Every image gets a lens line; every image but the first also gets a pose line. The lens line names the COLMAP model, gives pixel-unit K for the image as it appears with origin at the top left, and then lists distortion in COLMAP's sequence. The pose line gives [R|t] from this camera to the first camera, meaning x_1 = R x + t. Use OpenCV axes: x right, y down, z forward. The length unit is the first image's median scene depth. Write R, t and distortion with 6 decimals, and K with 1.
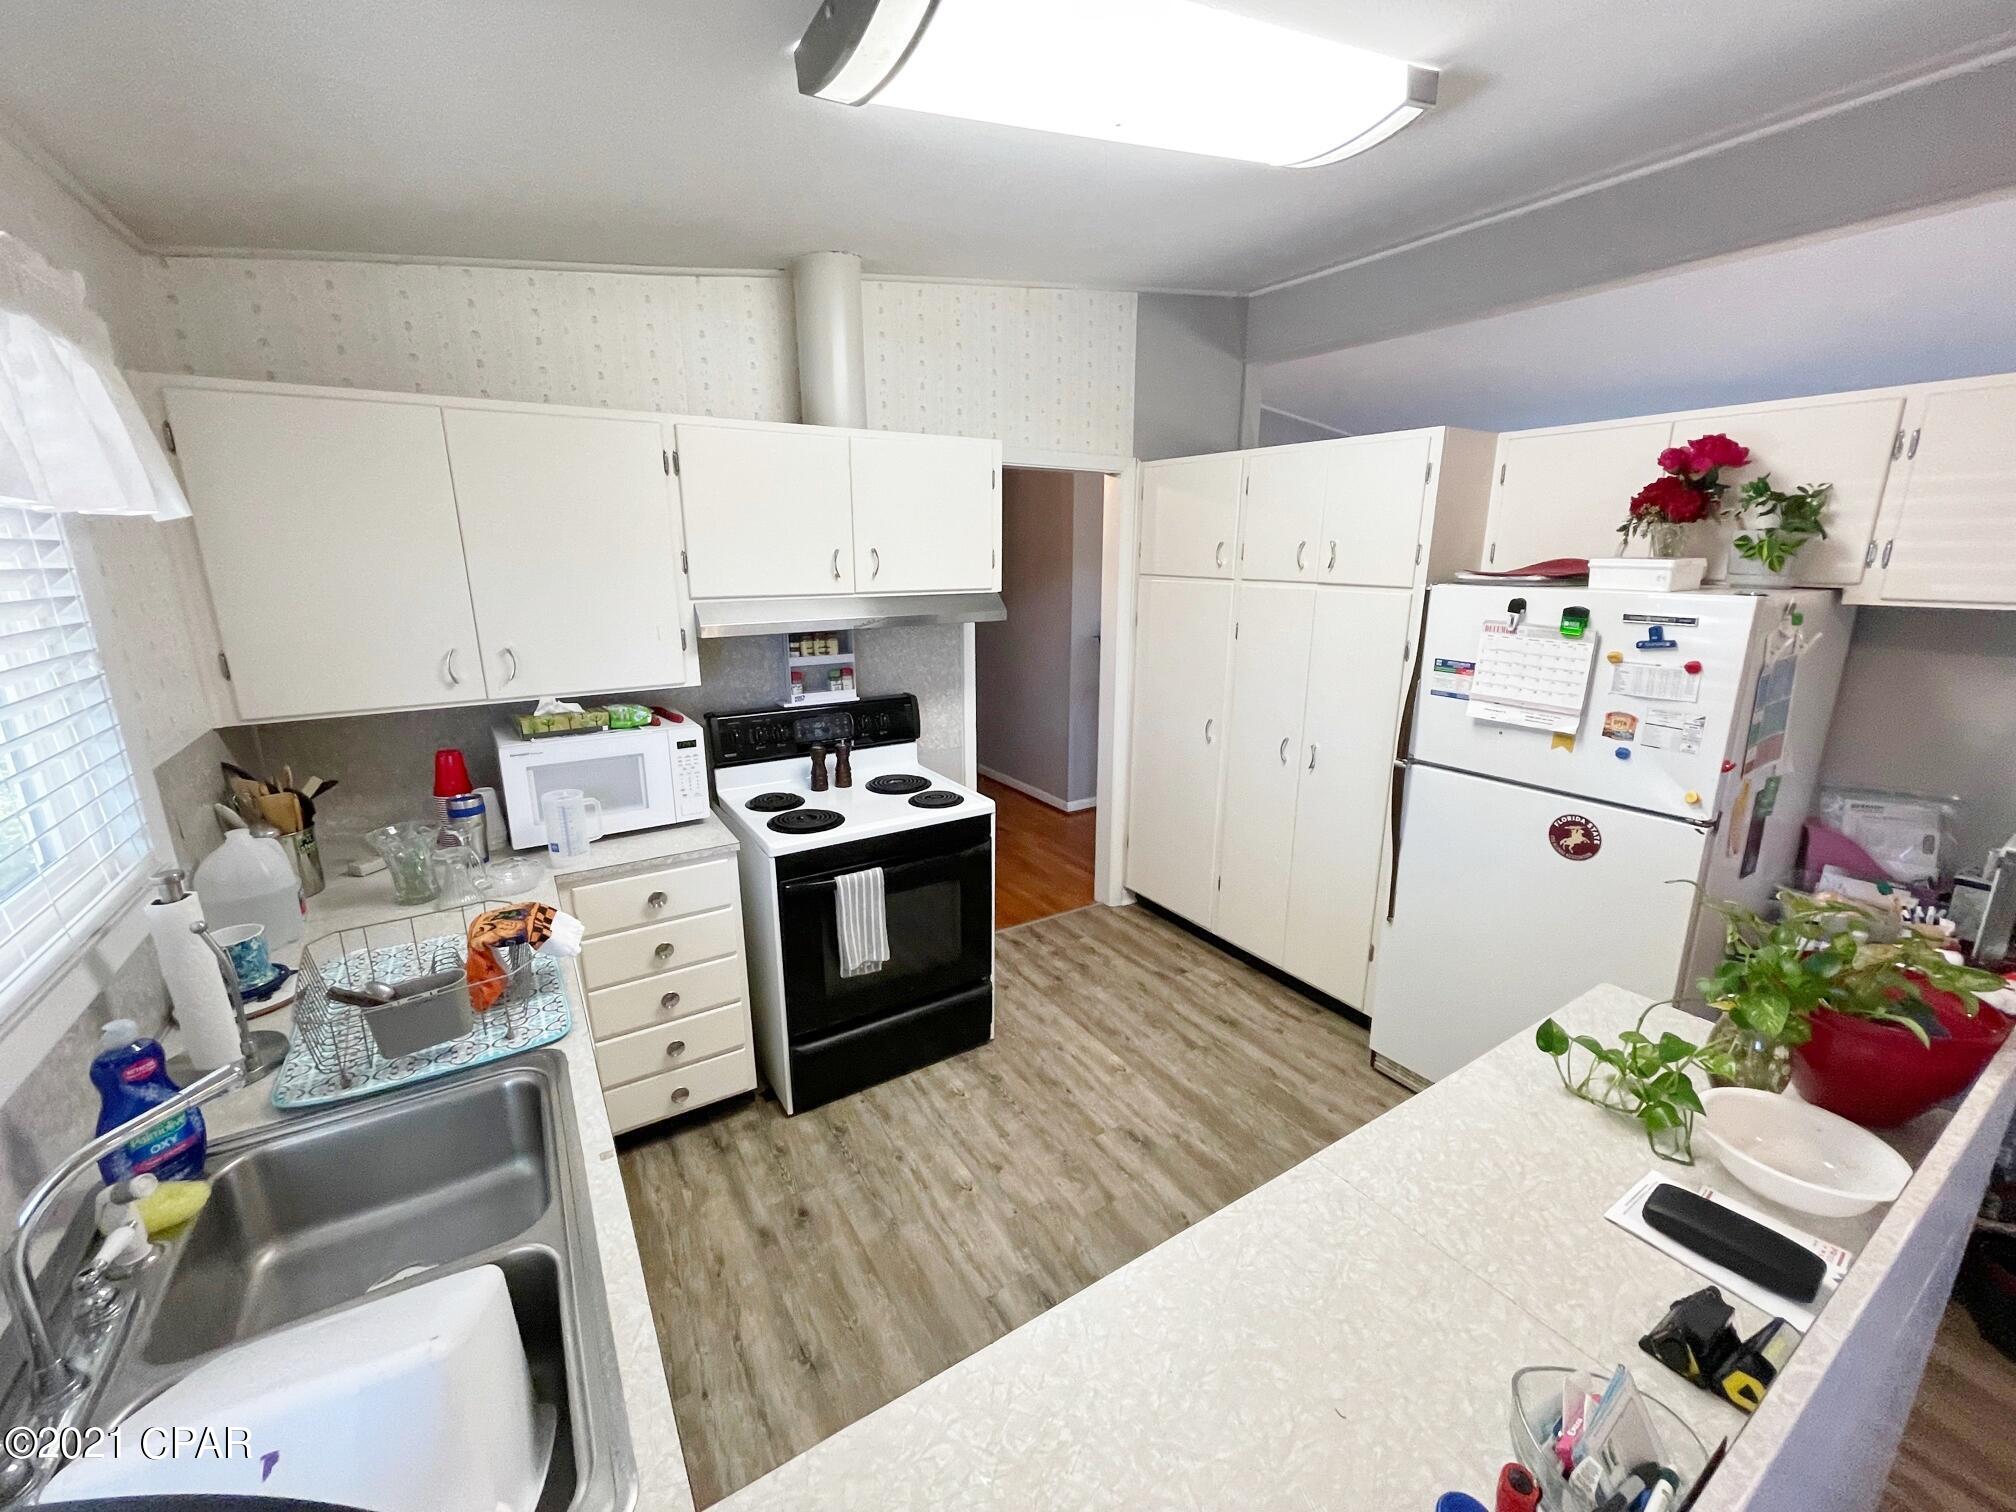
lens RADIAL K [[813.4, 0, 1004.5], [0, 813.4, 755.7], [0, 0, 1]] dist [-0.003761, 0.000150]
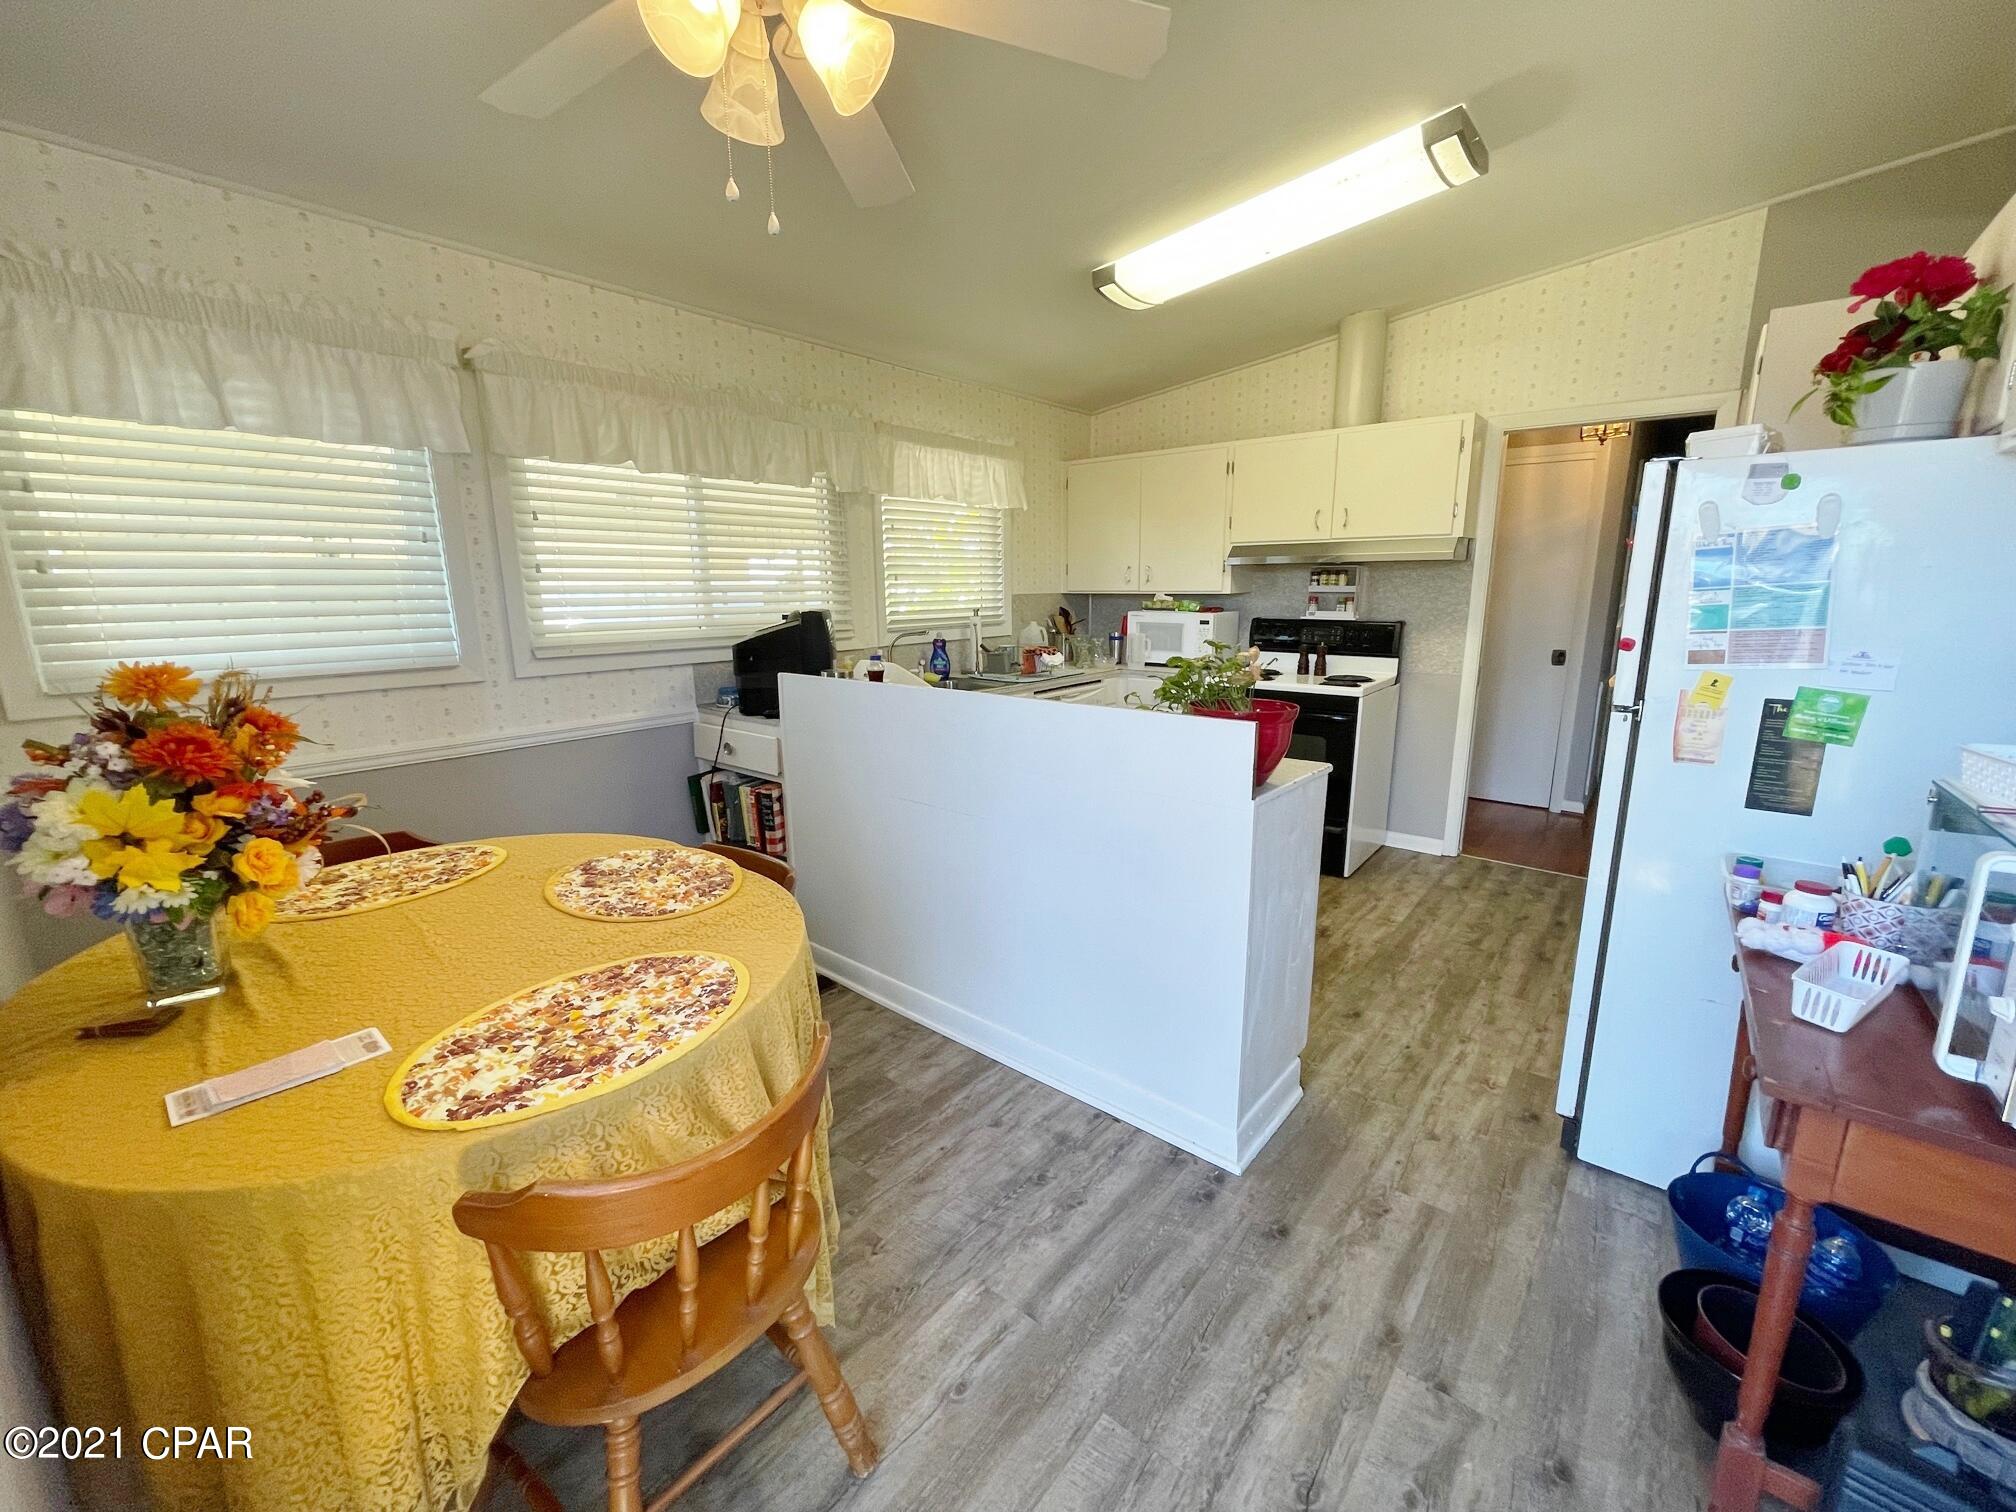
lens RADIAL K [[813.4, 0, 1004.7], [0, 813.4, 754.8], [0, 0, 1]] dist [-0.003761, 0.000150]
pose [[0.310344, 0.195041, -0.930401, 1.185477], [-0.227209, 0.965578, 0.126627, 0.139205], [0.923072, 0.172098, 0.343977, 0.008075]]
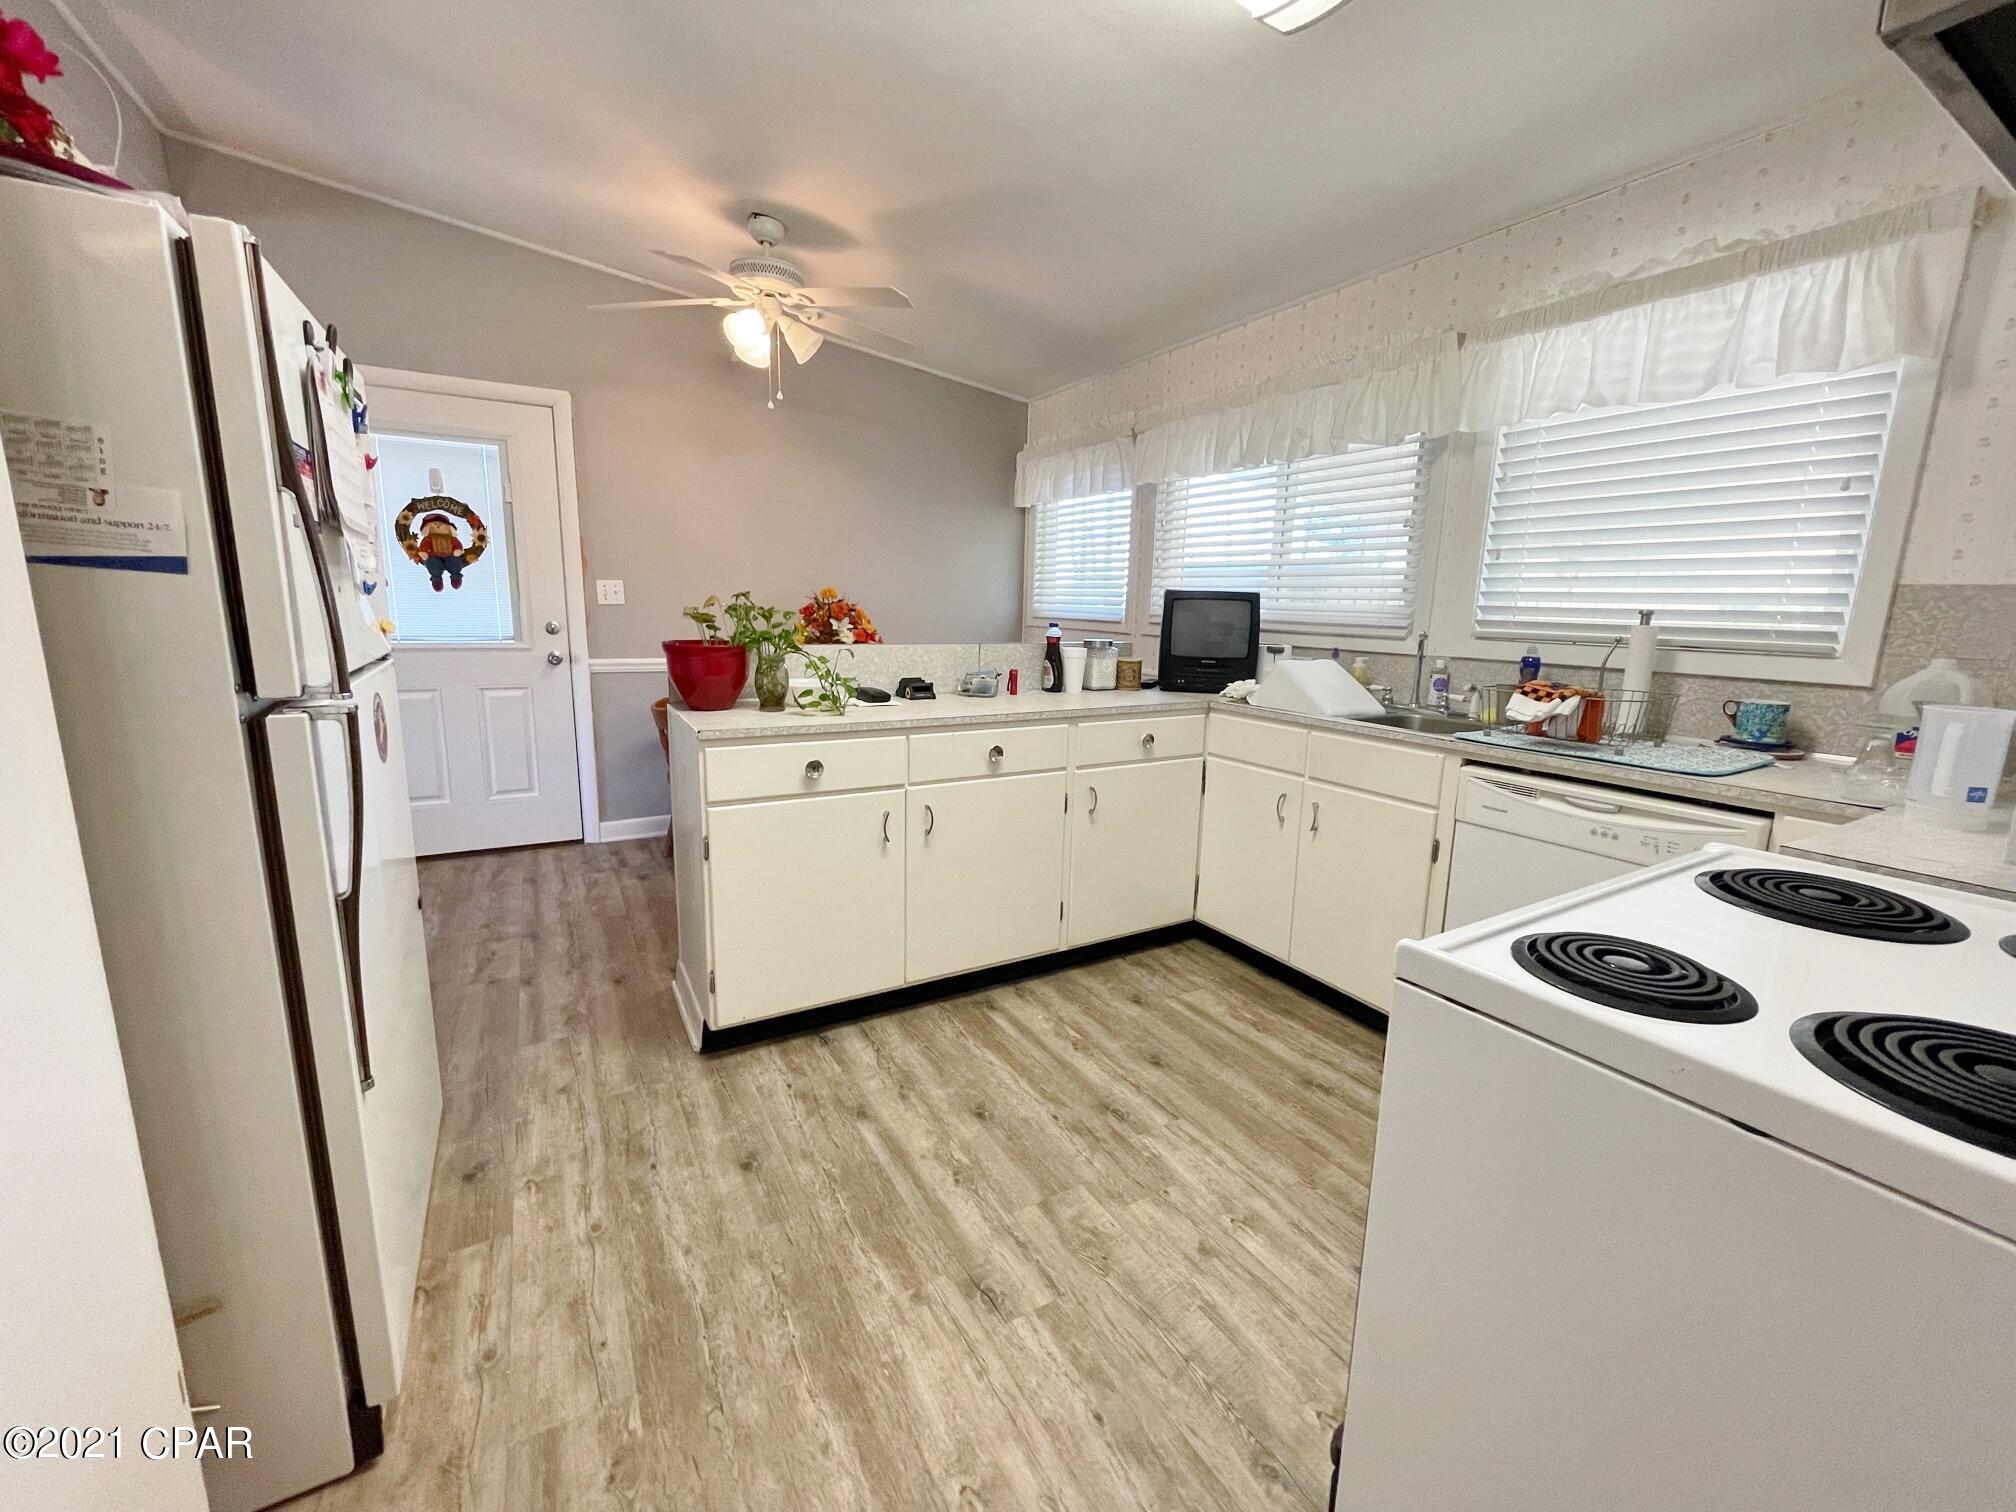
lens RADIAL K [[813.4, 0, 1004.9], [0, 813.4, 754.8], [0, 0, 1]] dist [-0.003761, 0.000150]
pose [[-0.999022, -0.029428, 0.033006, 0.140406], [-0.012676, 0.905663, 0.423809, -0.146473], [-0.042364, 0.422976, -0.905150, 1.375017]]
